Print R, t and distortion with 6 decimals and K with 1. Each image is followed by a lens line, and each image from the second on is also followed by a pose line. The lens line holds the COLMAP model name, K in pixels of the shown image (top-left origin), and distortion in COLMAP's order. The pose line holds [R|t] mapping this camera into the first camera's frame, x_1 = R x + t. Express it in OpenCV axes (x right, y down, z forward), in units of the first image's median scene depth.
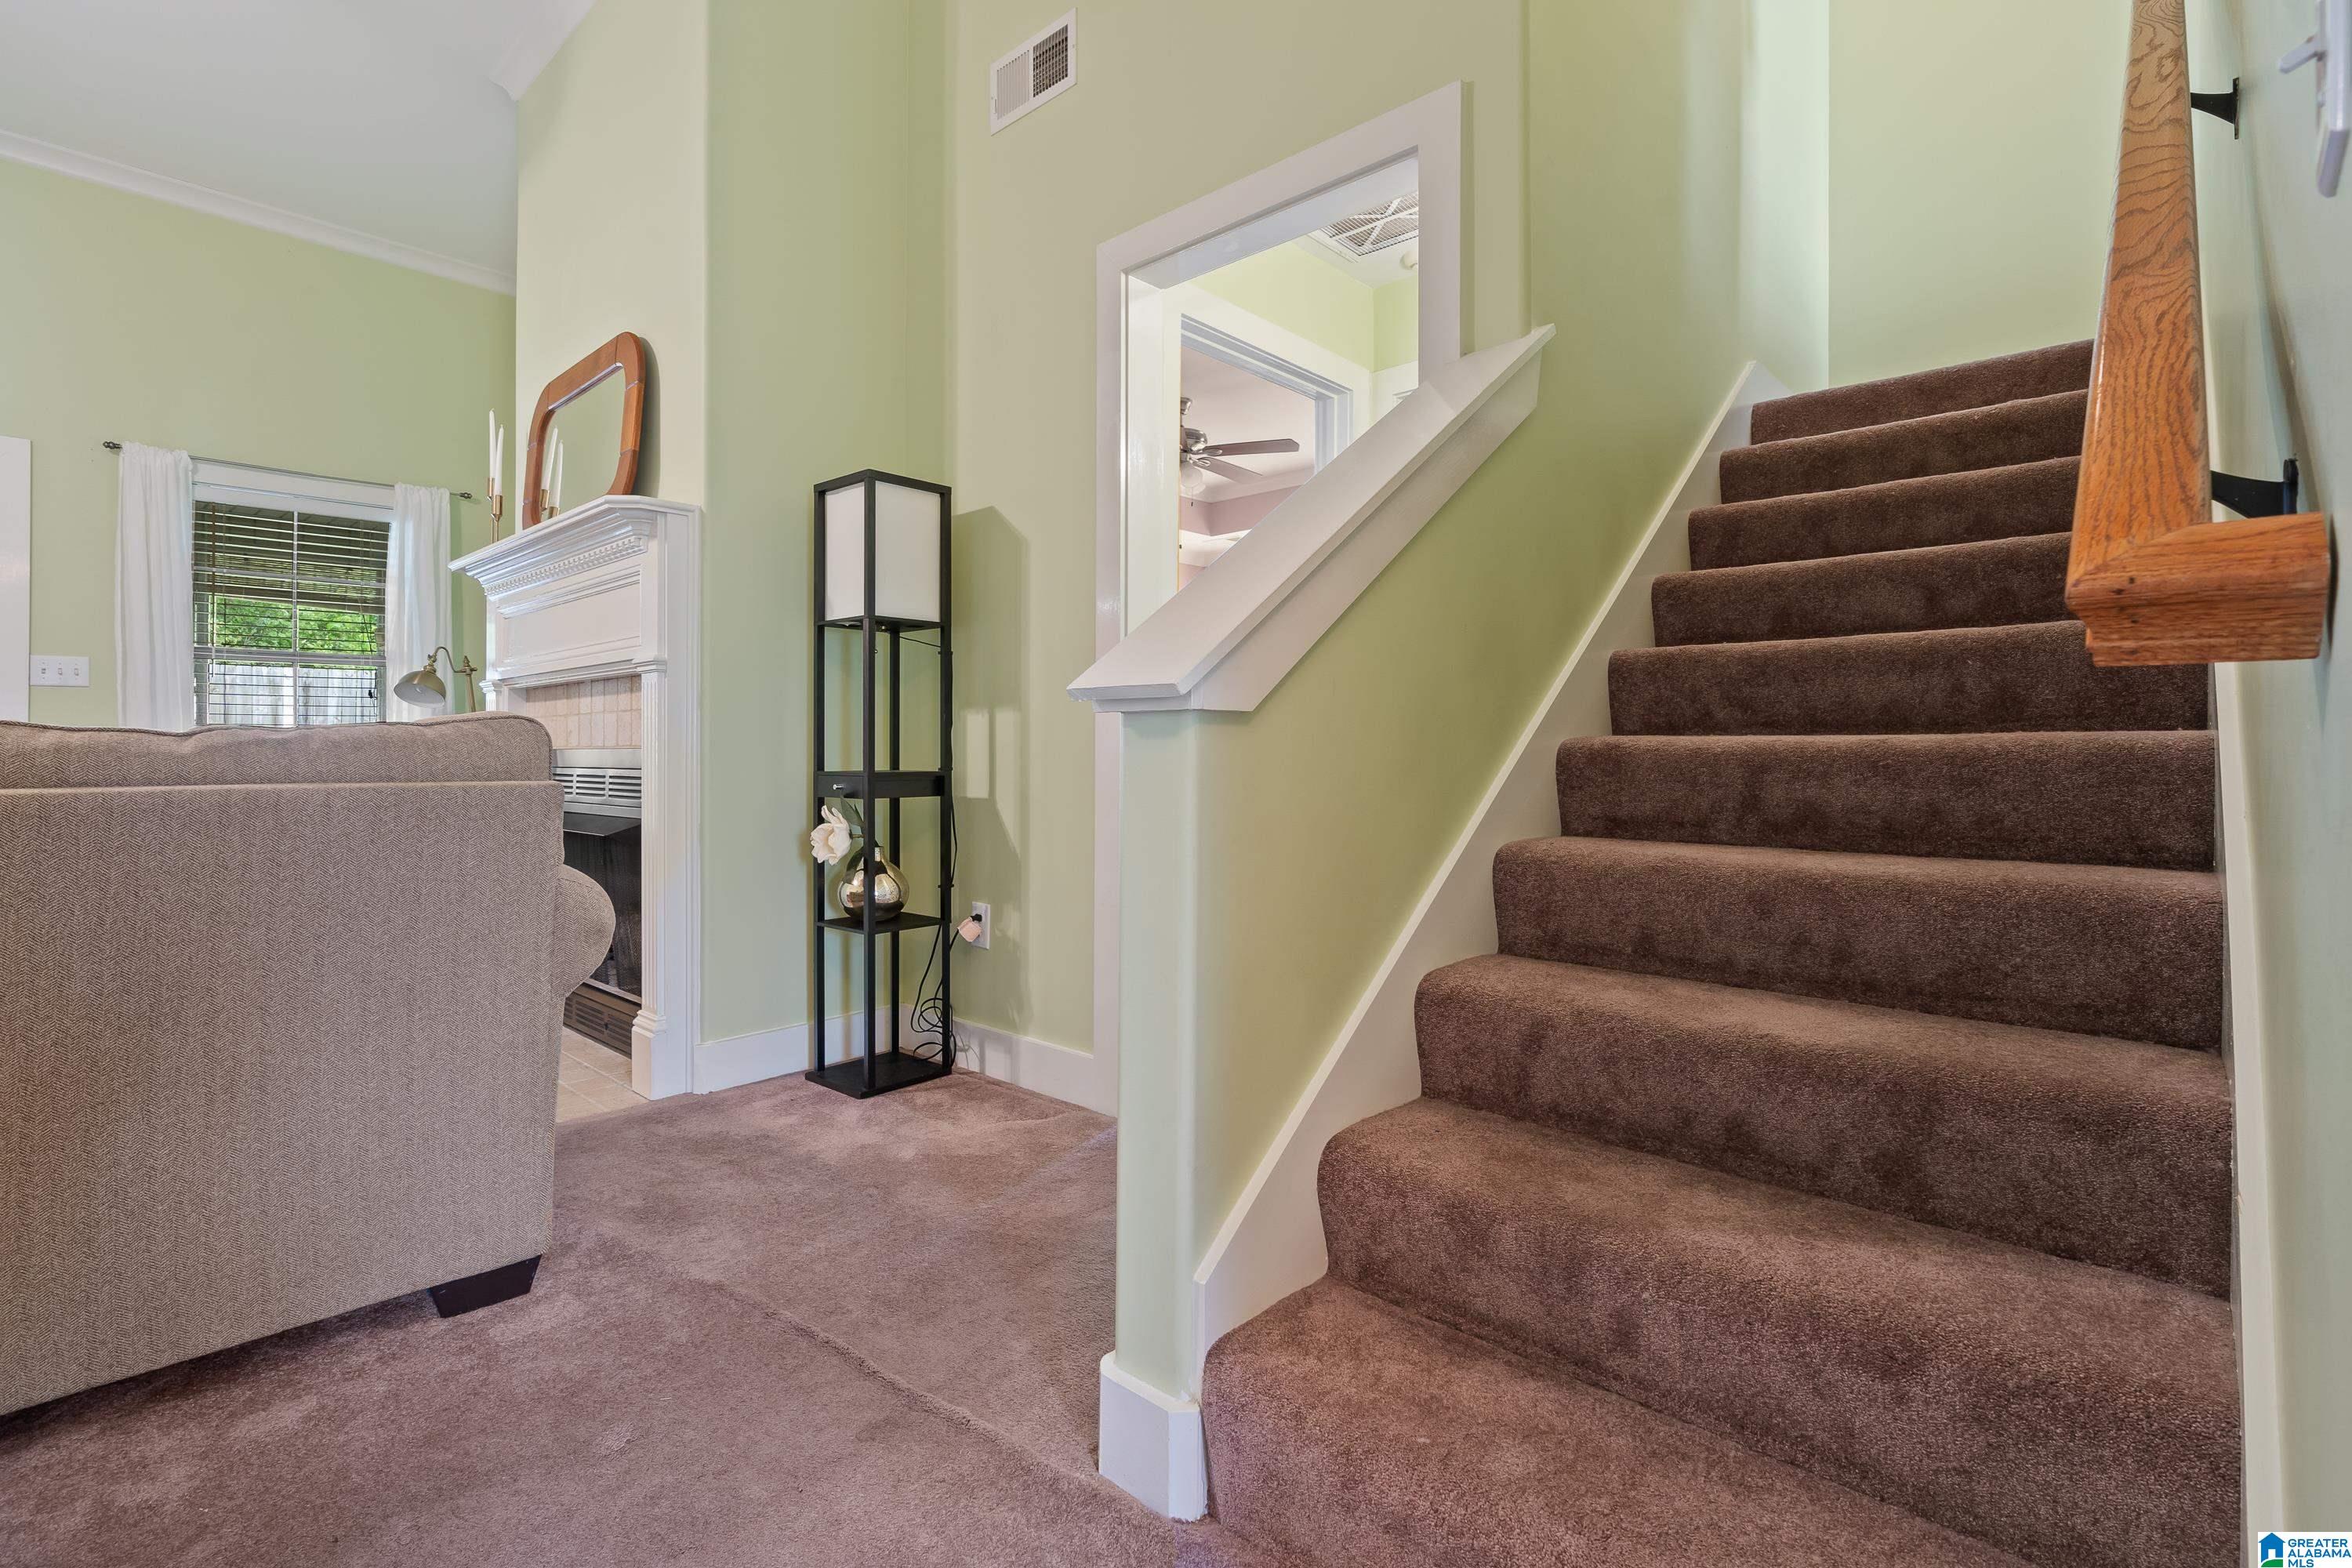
lens RADIAL K [[1078.0, 0, 1201.7], [0, 1078.0, 738.8], [0, 0, 1]] dist [-0.007312, 0.003048]
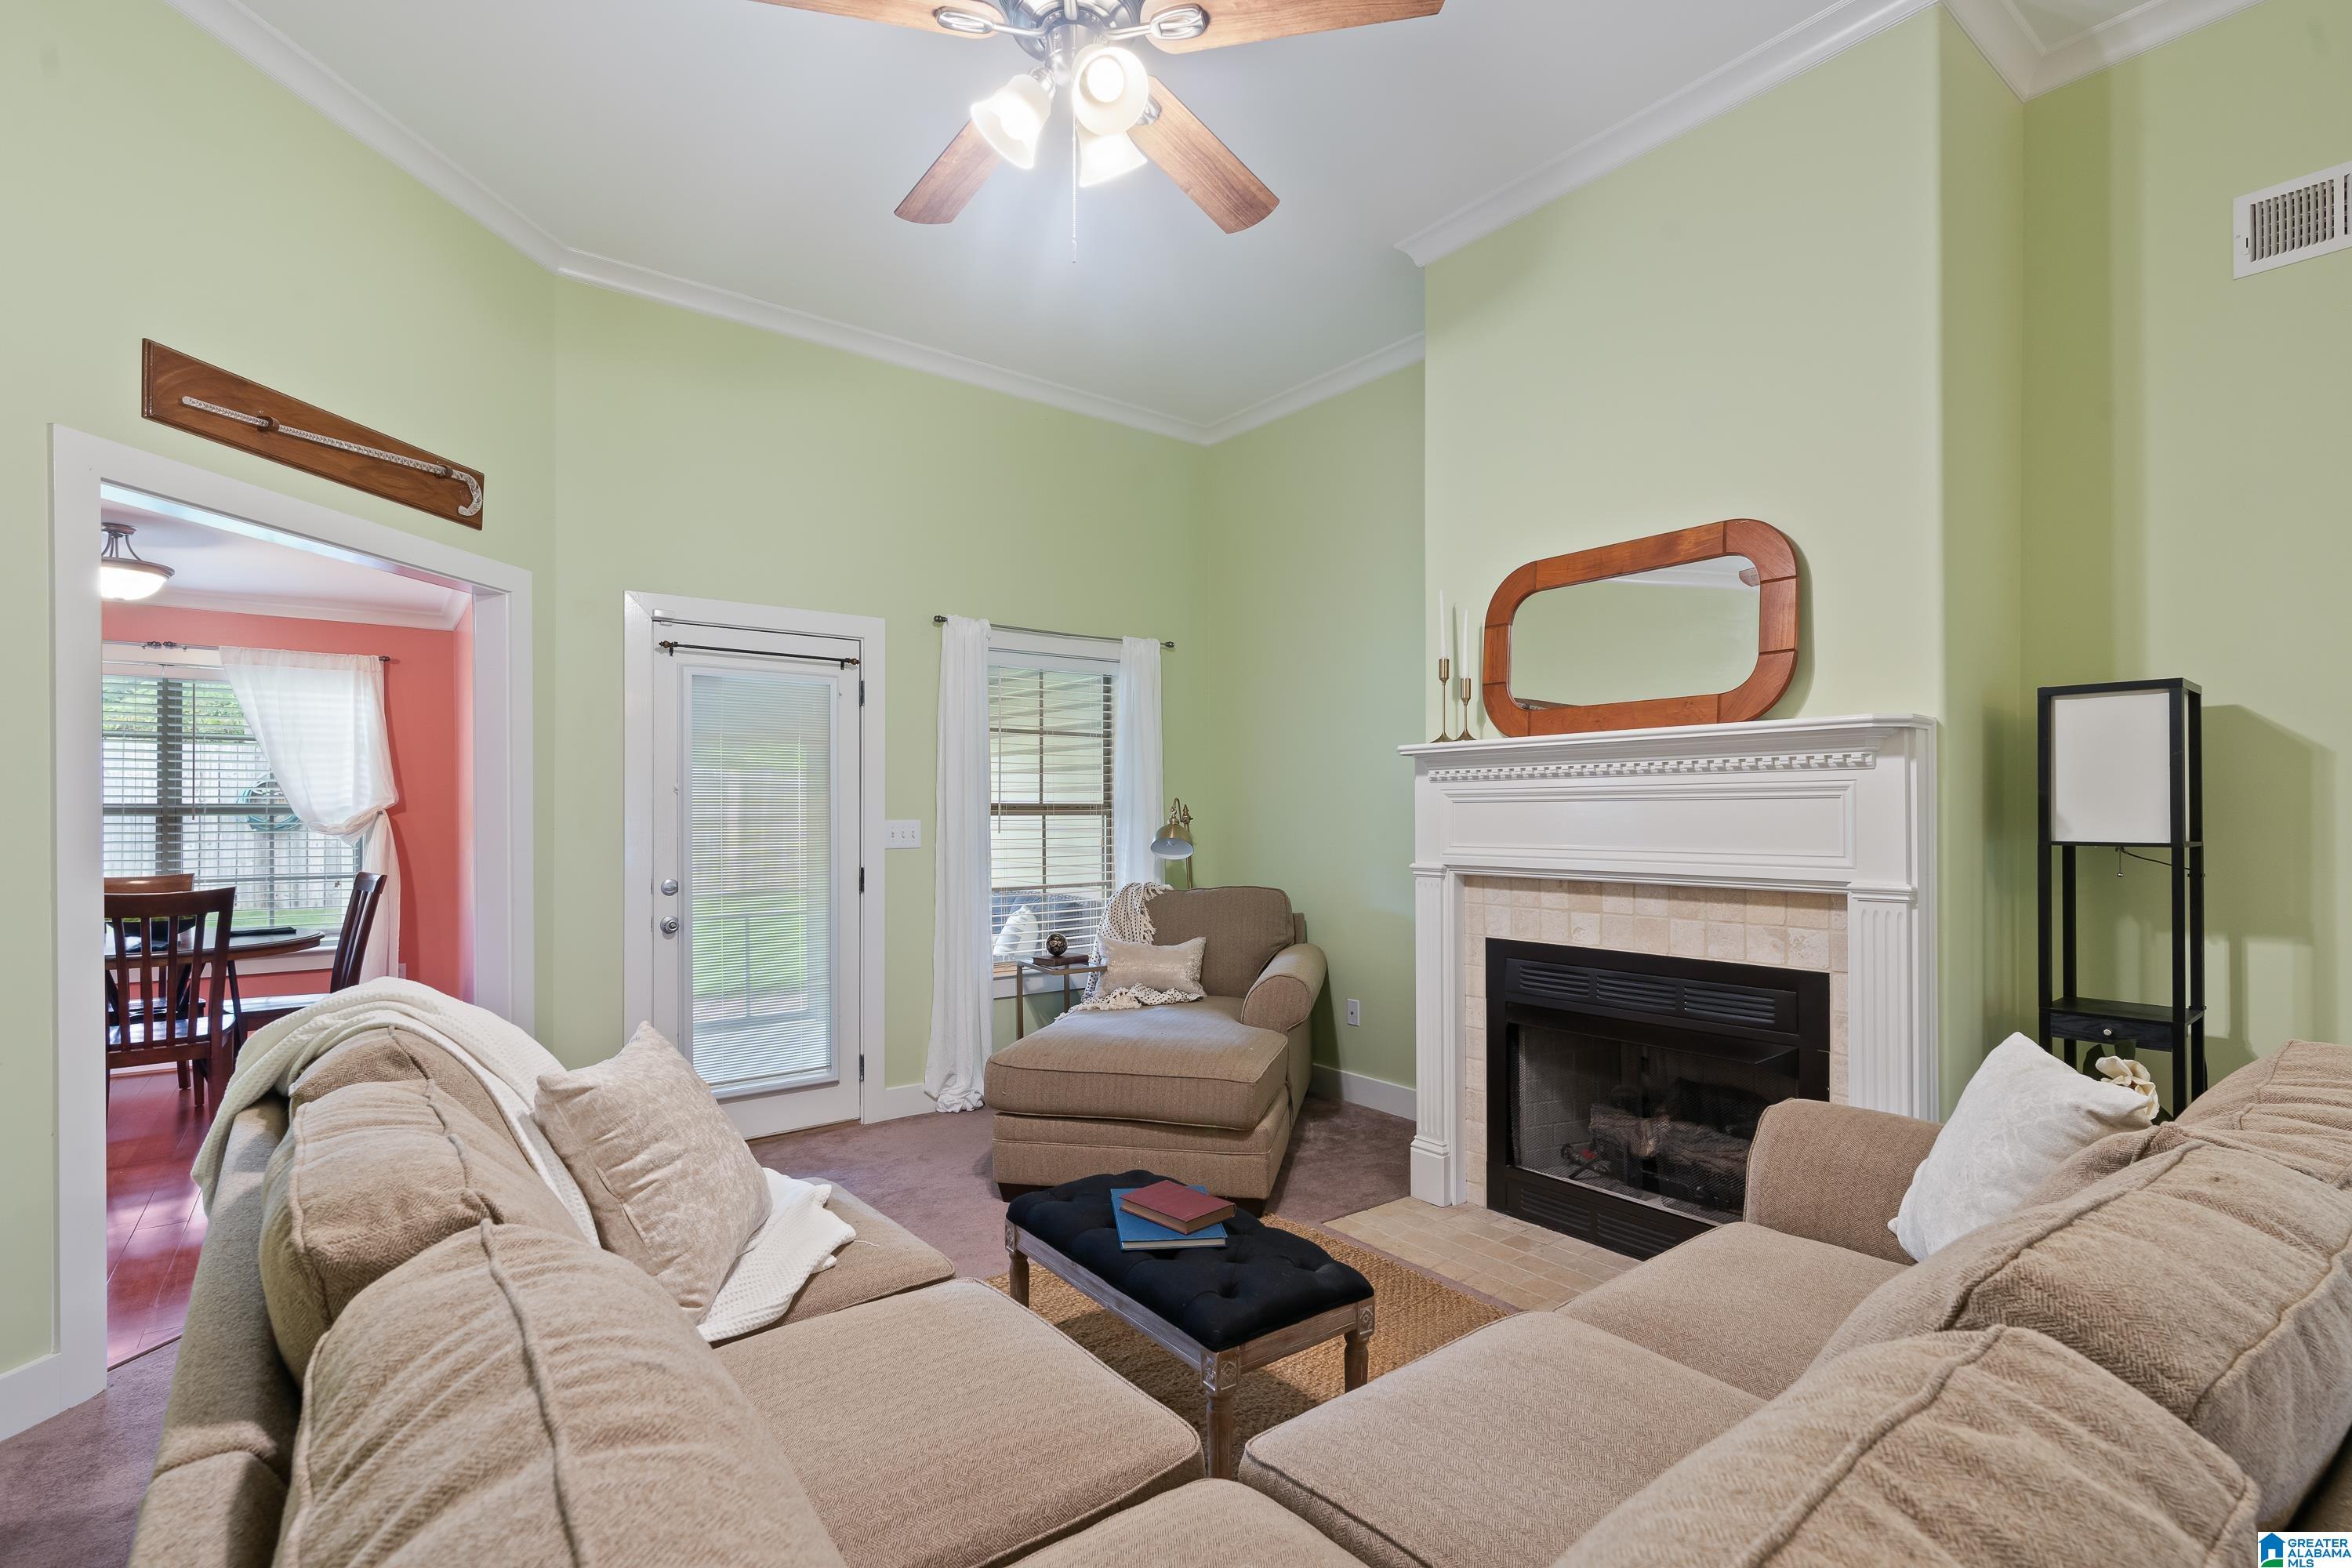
lens RADIAL K [[1078.0, 0, 1171.7], [0, 1078.0, 804.8], [0, 0, 1]] dist [-0.007312, 0.003048]
pose [[0.985070, -0.001575, -0.172149, -1.507628], [0.002579, 0.999981, 0.005609, -0.238611], [0.172137, -0.005969, 0.985055, -0.013624]]
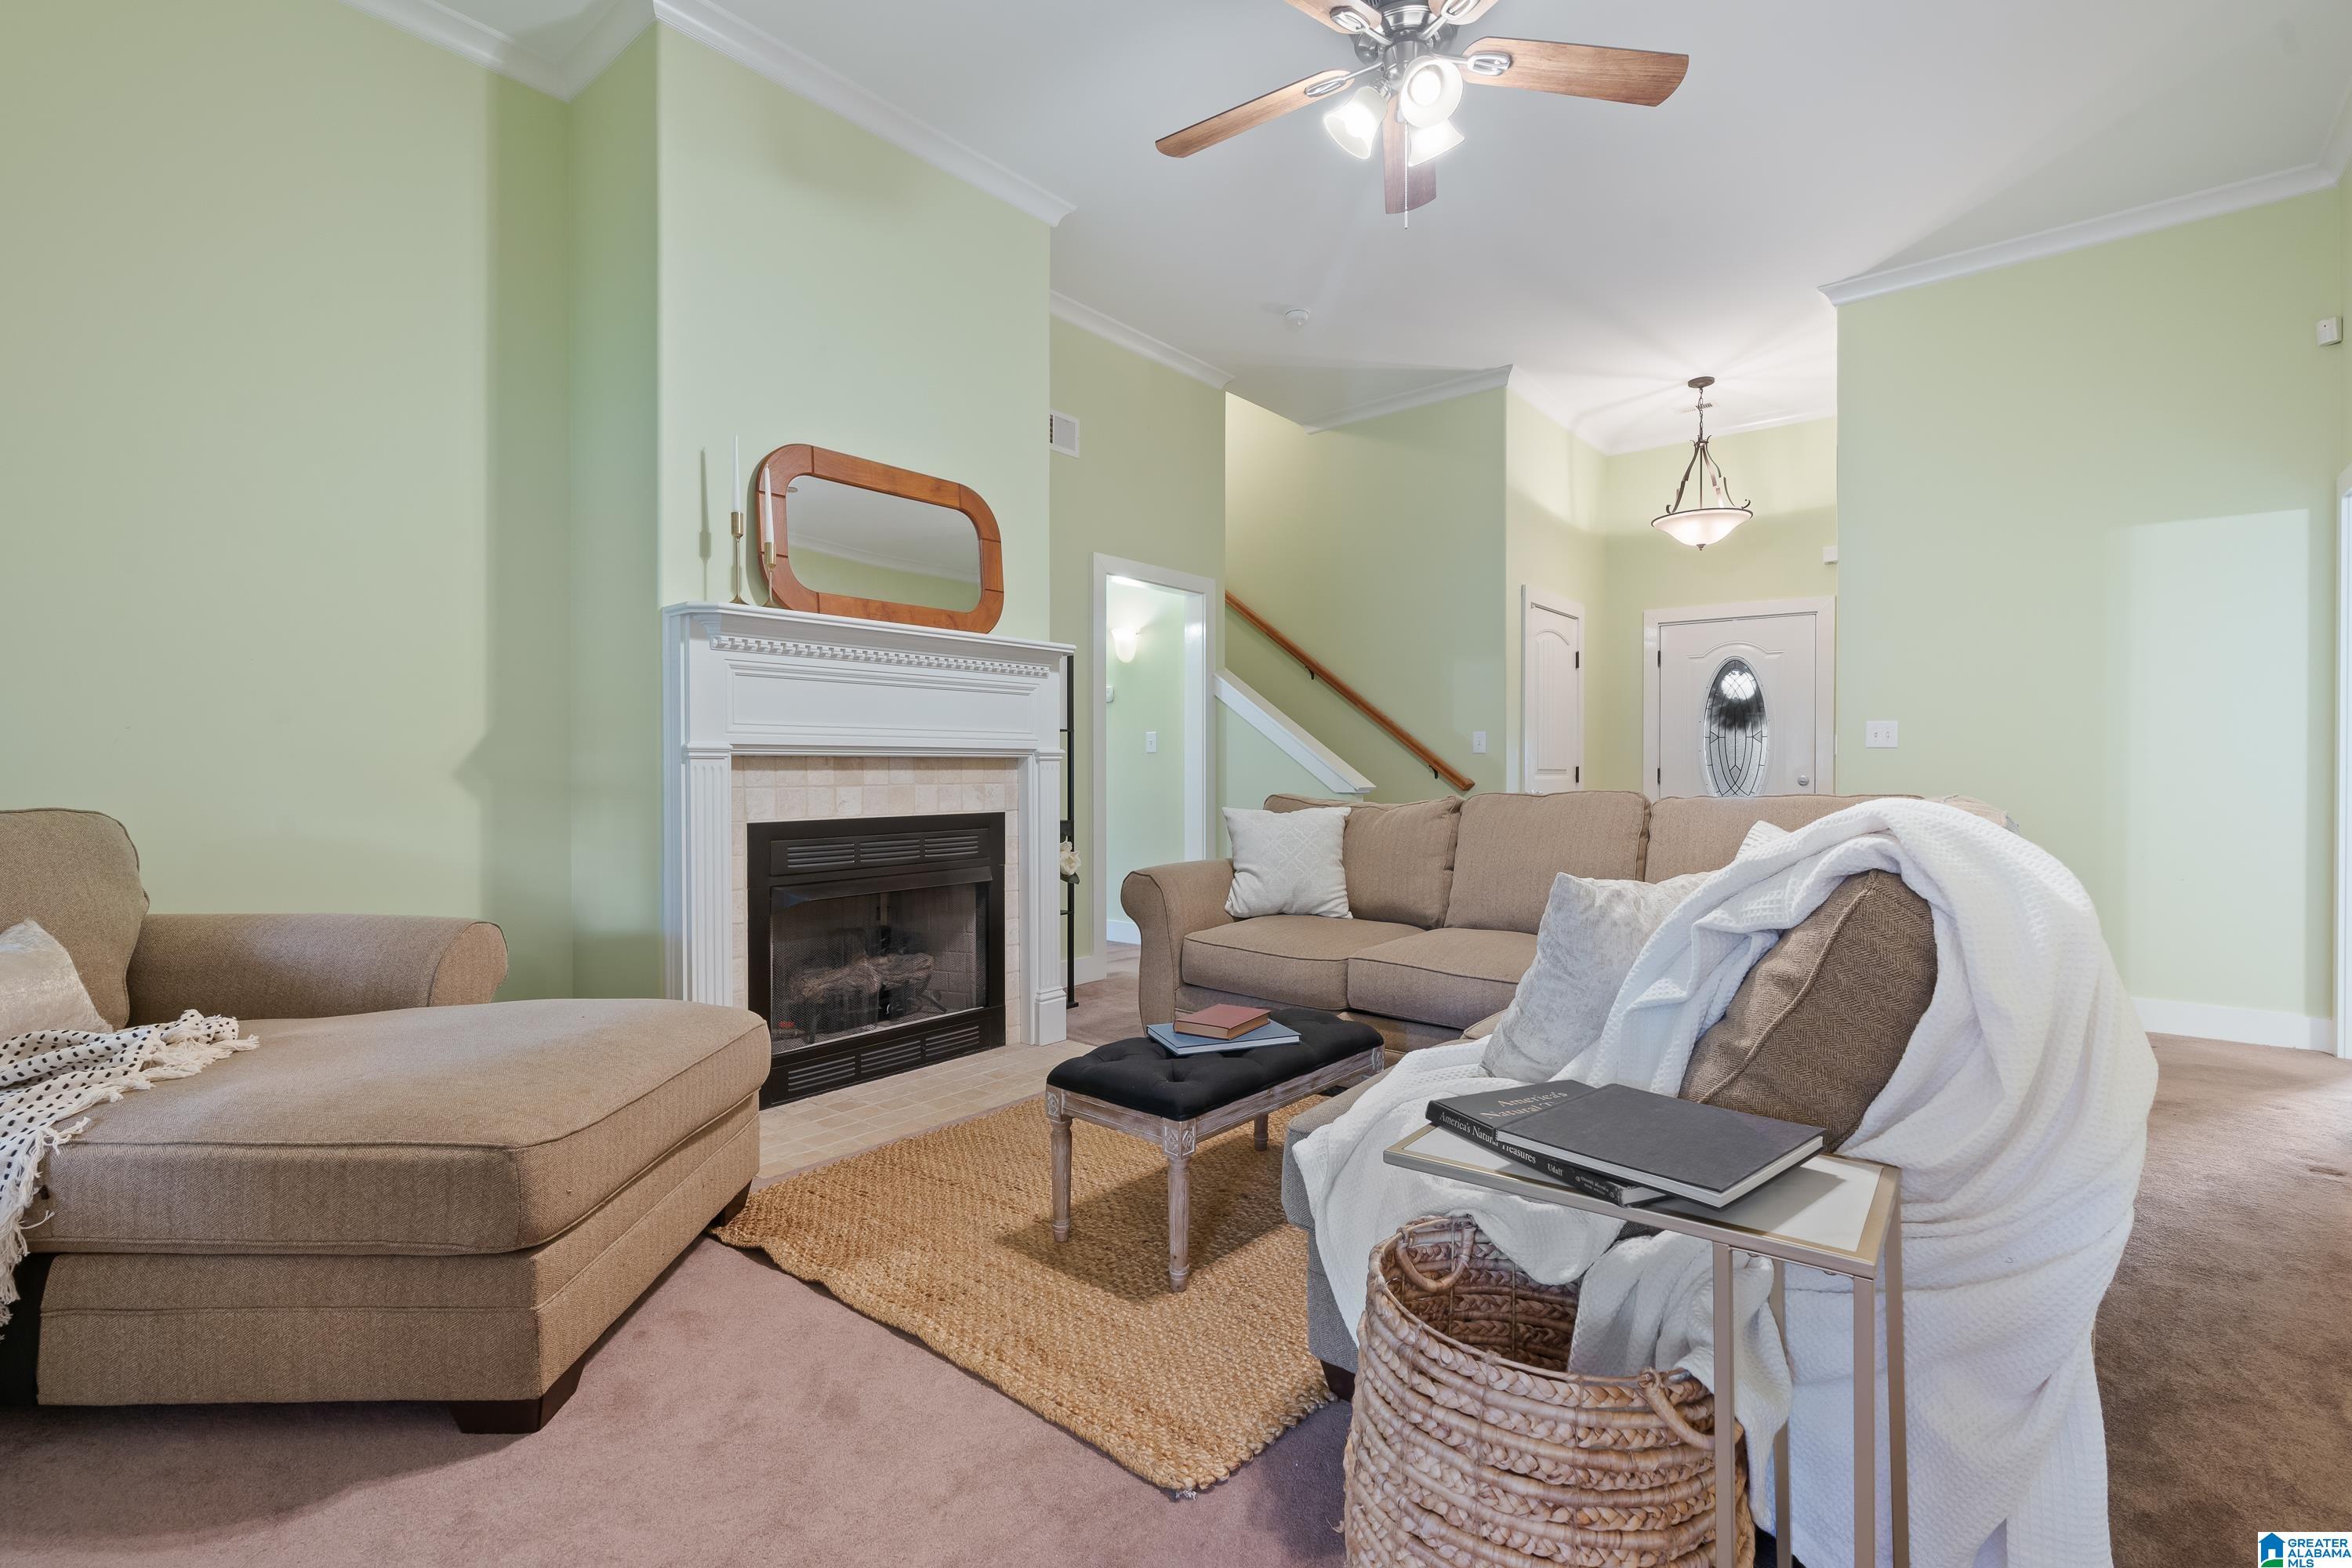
lens RADIAL K [[1078.0, 0, 1190.3], [0, 1078.0, 771.7], [0, 0, 1]] dist [-0.007312, 0.003048]
pose [[-0.066050, 0.000835, 0.997816, -3.184994], [-0.008692, 0.999961, -0.001412, -0.072201], [-0.997778, -0.008766, -0.066040, 1.421144]]
